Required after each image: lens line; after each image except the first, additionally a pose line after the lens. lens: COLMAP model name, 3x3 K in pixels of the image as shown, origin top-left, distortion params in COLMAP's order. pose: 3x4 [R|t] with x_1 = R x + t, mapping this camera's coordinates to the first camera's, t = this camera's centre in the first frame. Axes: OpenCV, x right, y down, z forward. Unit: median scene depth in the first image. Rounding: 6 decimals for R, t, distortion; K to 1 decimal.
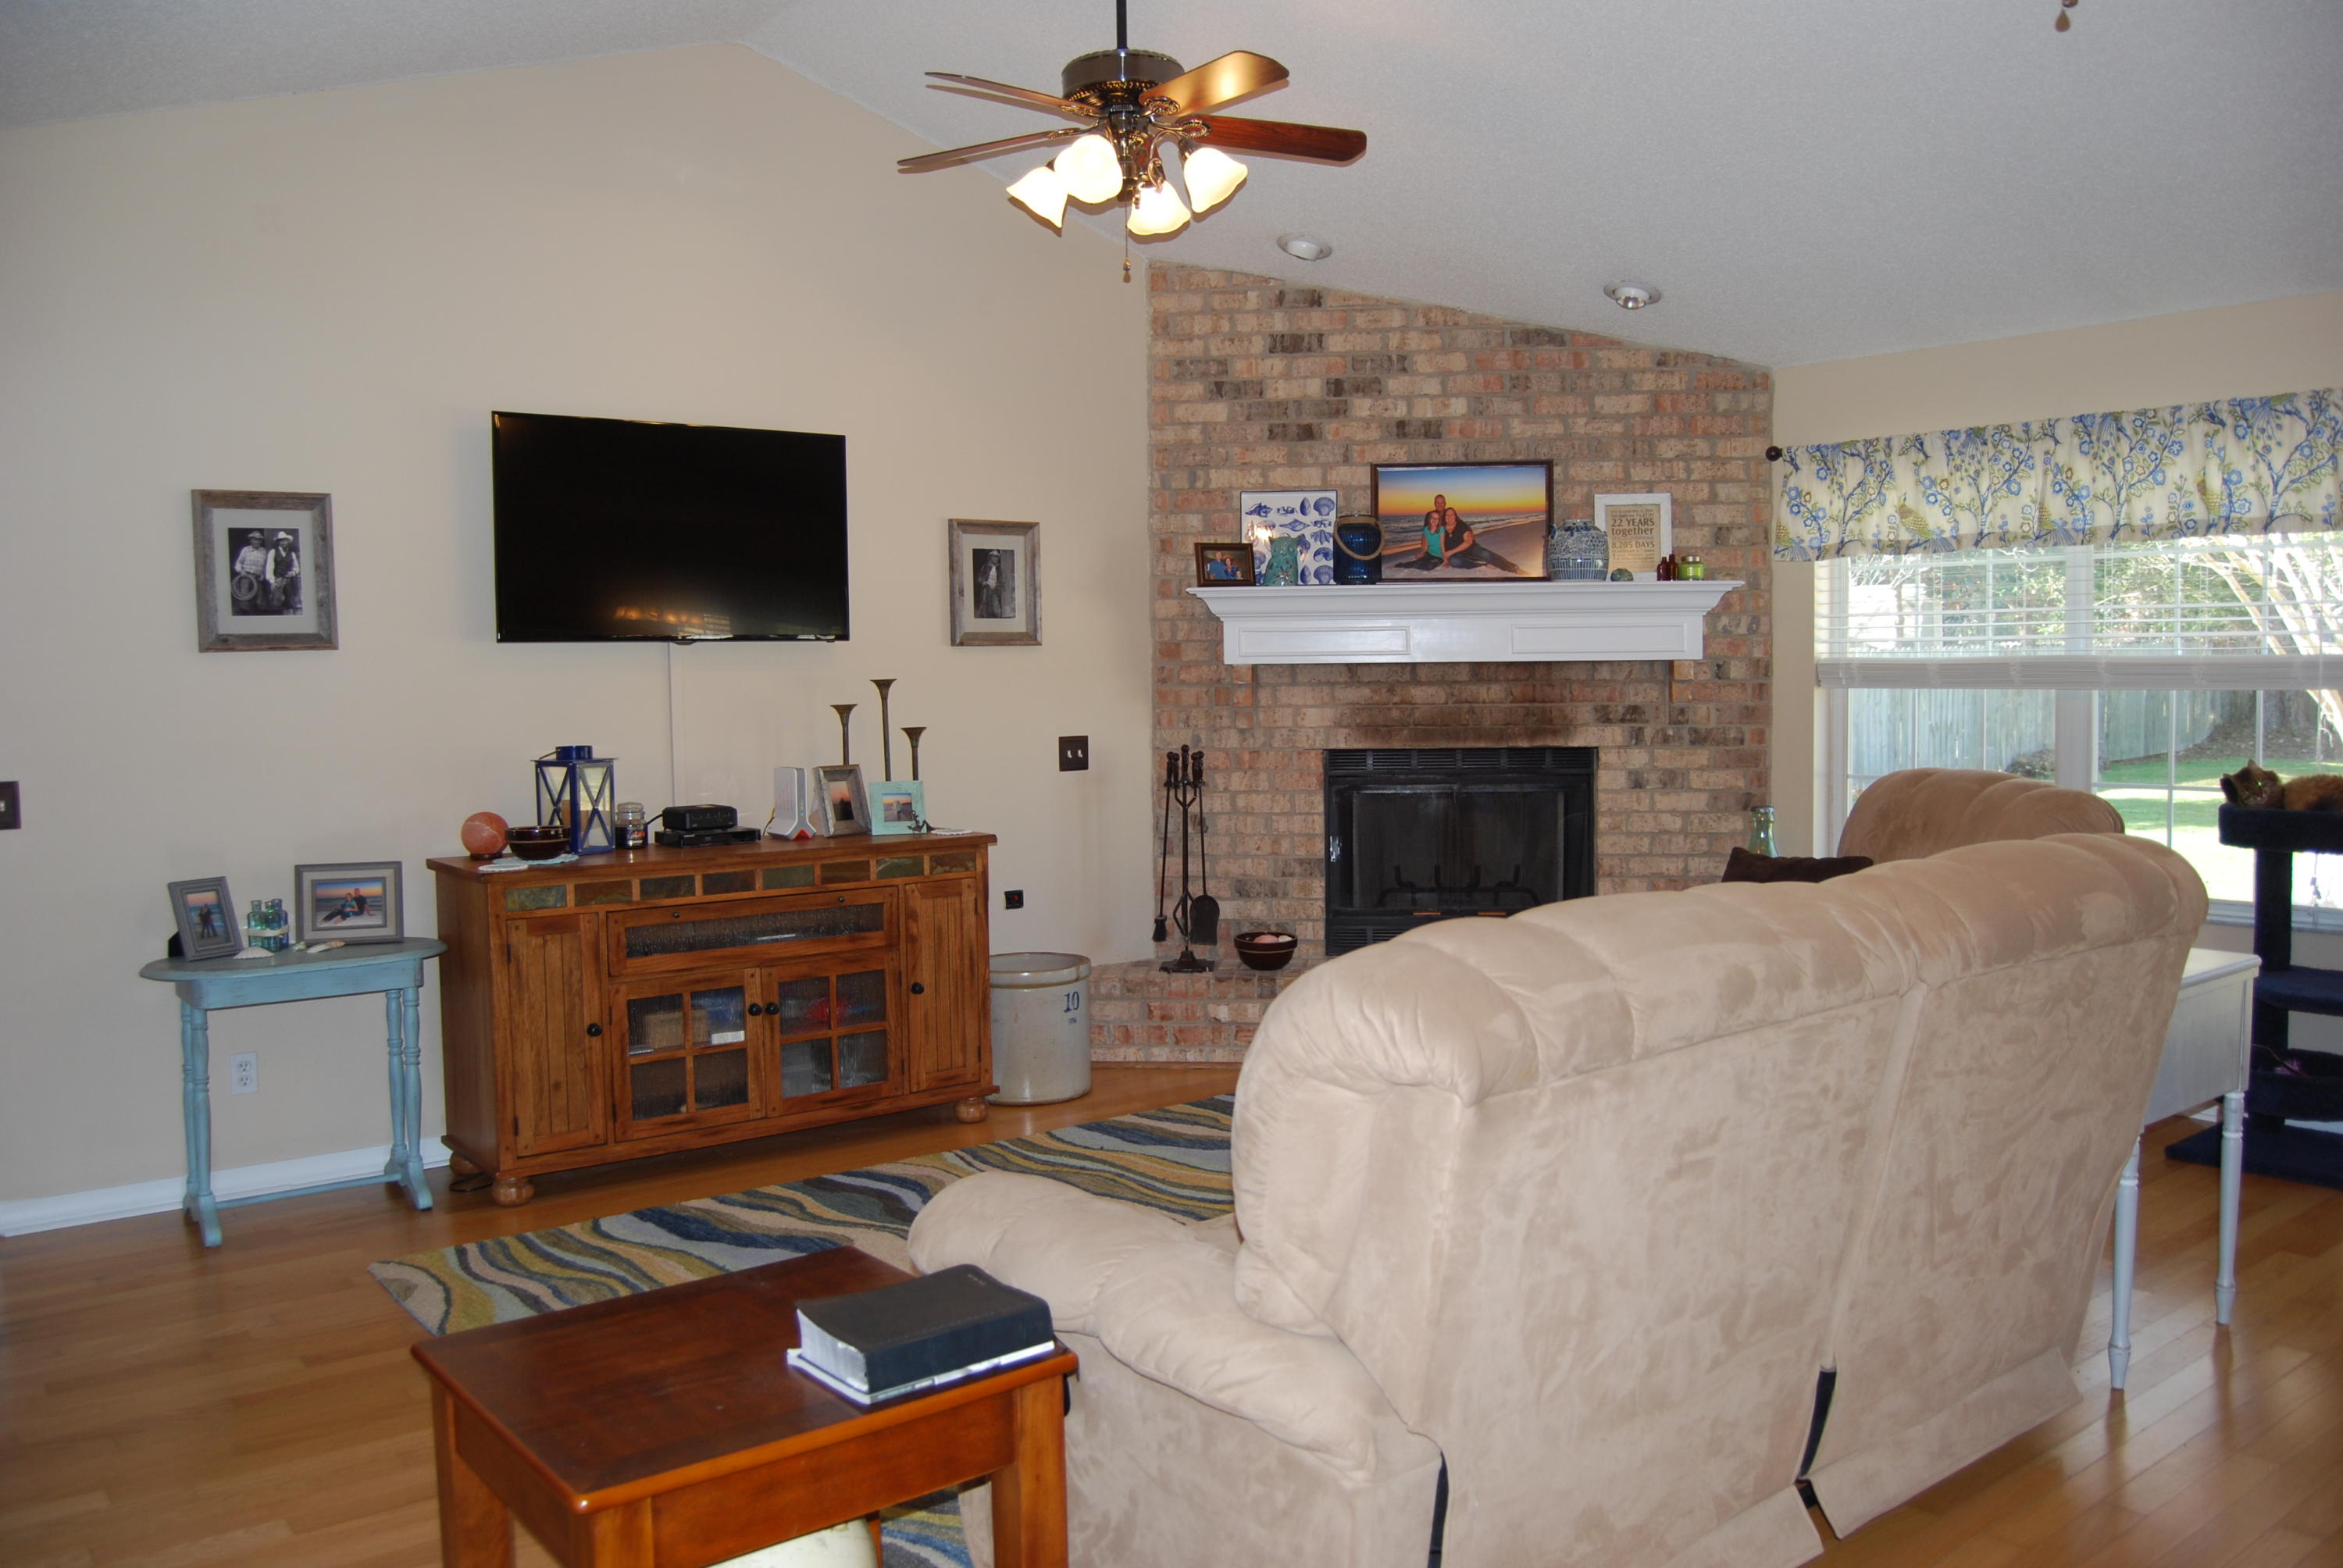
lens RADIAL K [[1862.6, 0, 1194.0], [0, 1862.6, 777.0], [0, 0, 1]] dist [-0.069728, 0.005502]
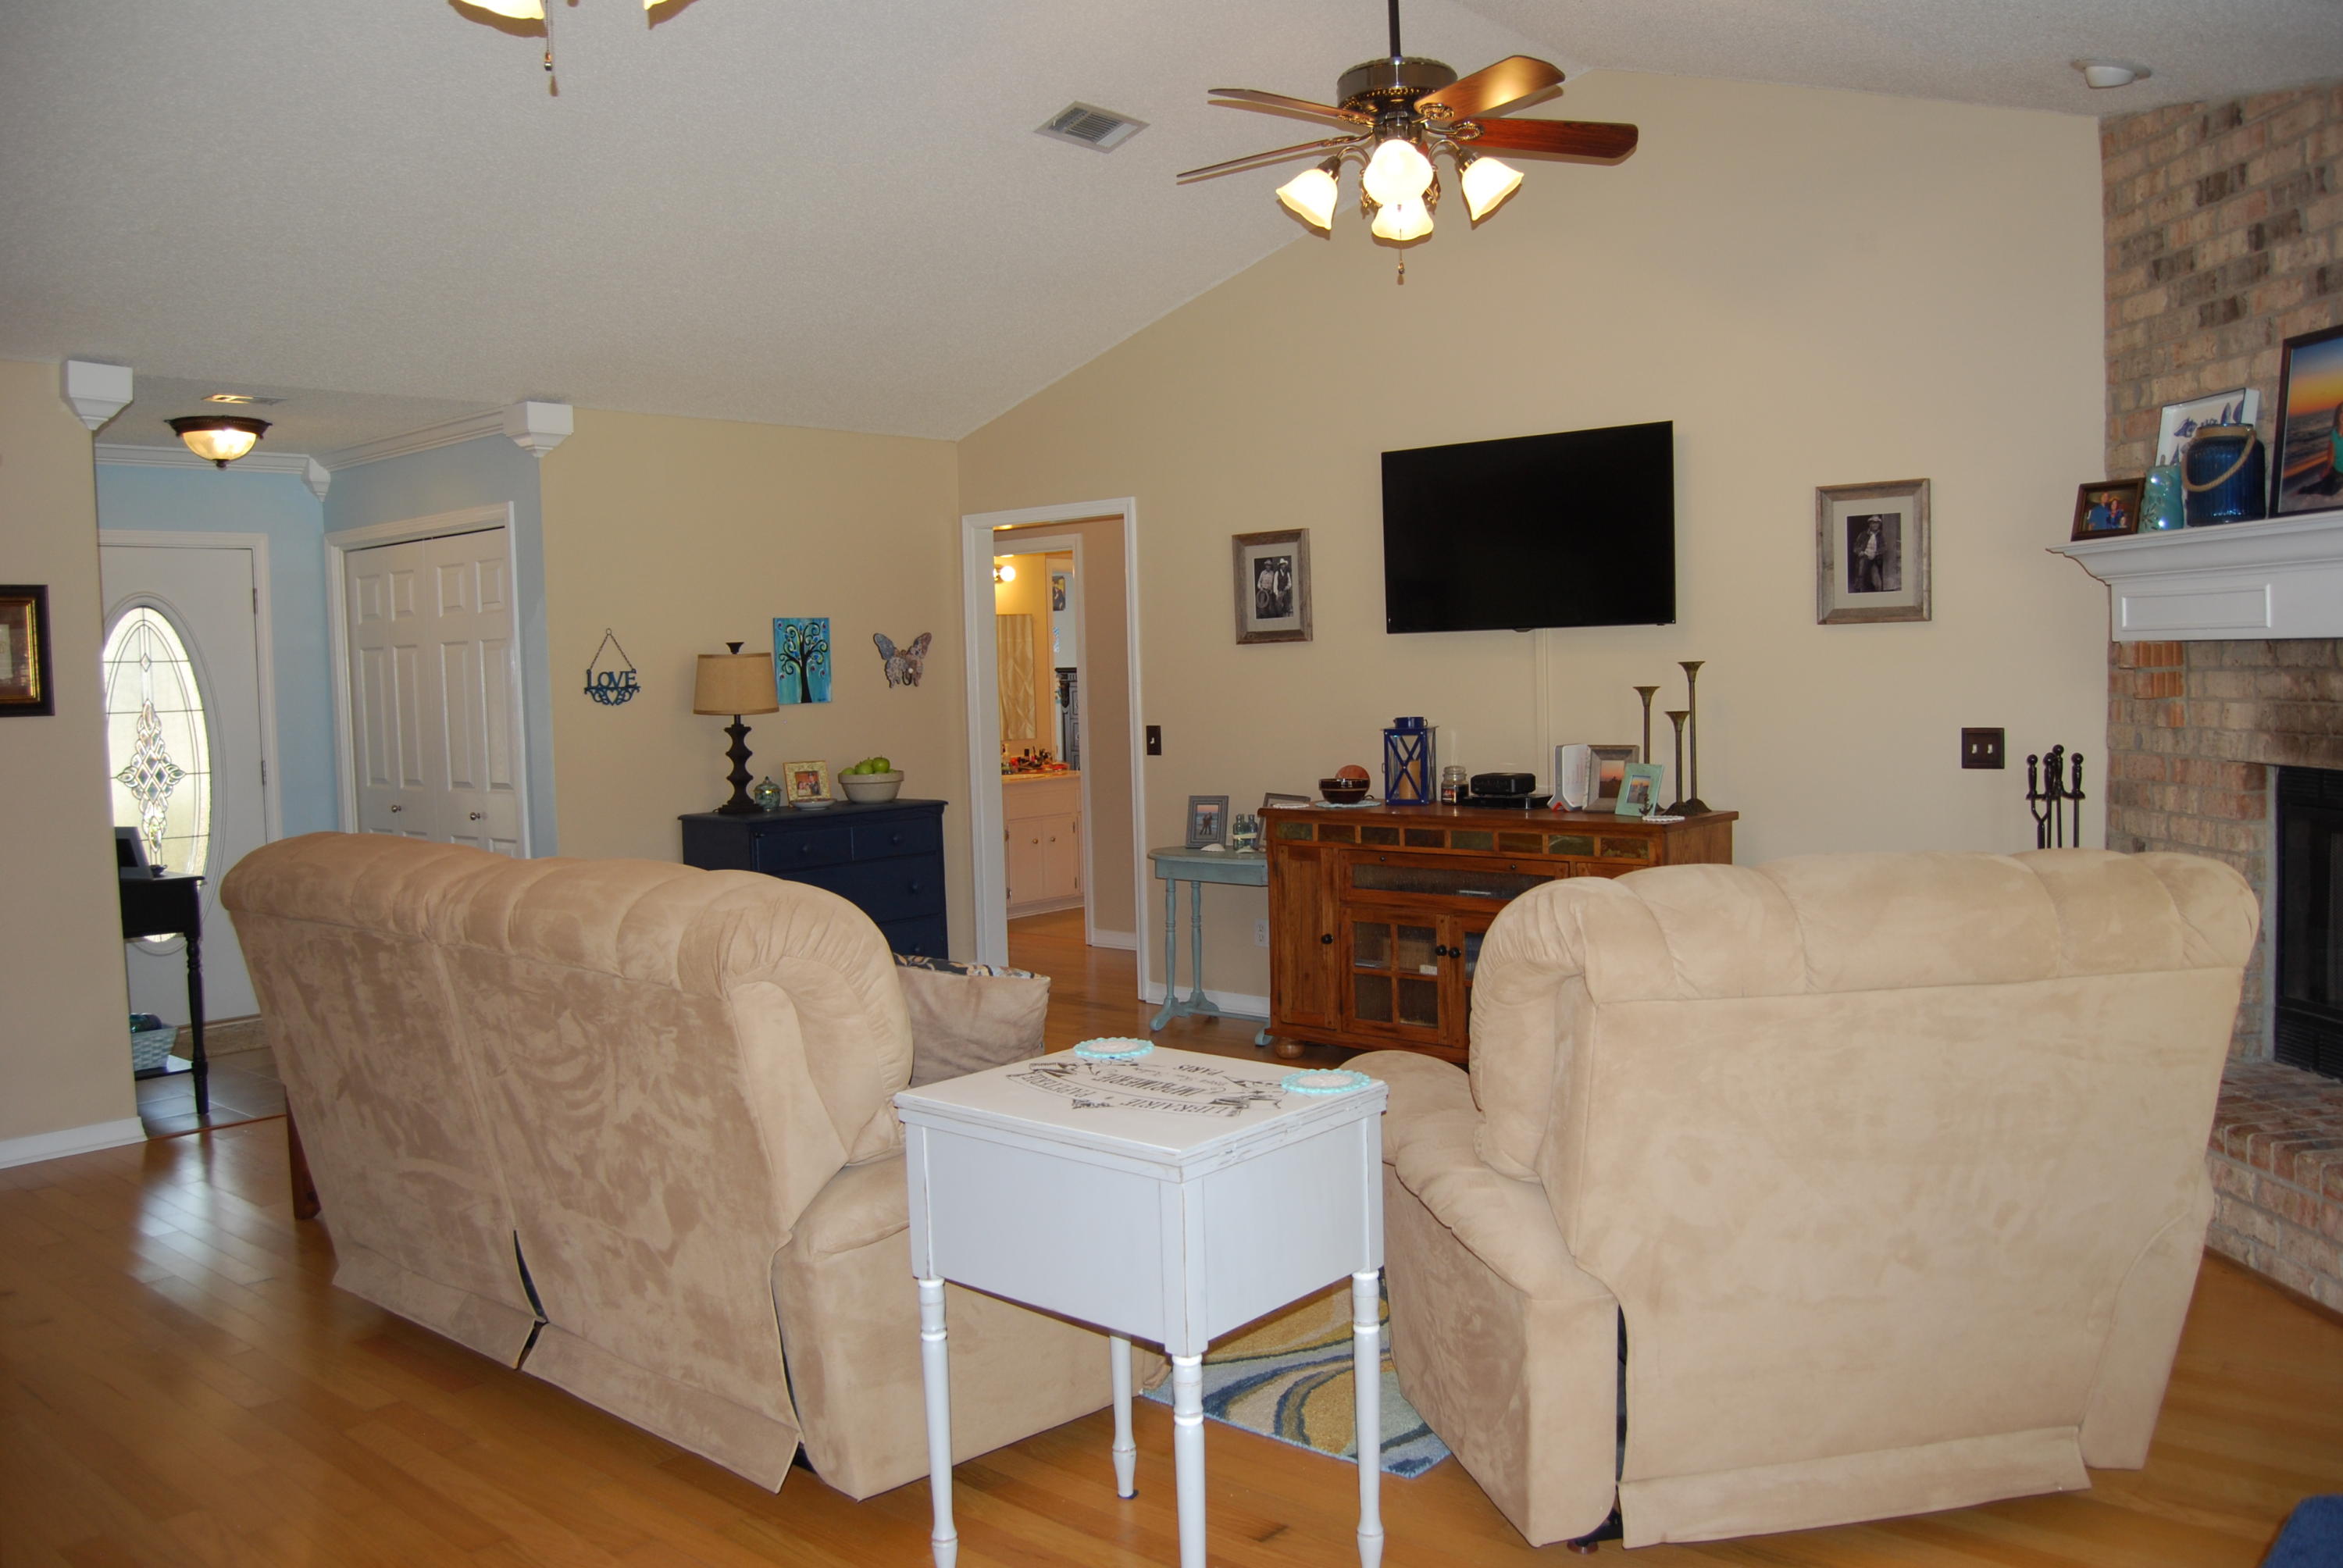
lens RADIAL K [[1848.9, 0, 1180.3], [0, 1848.9, 786.4], [0, 0, 1]] dist [-0.094159, 0.040982]
pose [[0.173889, 0.072944, -0.982060, 0.675925], [-0.033912, 0.997105, 0.068057, -0.039020], [0.984181, 0.021469, 0.175859, 0.500768]]
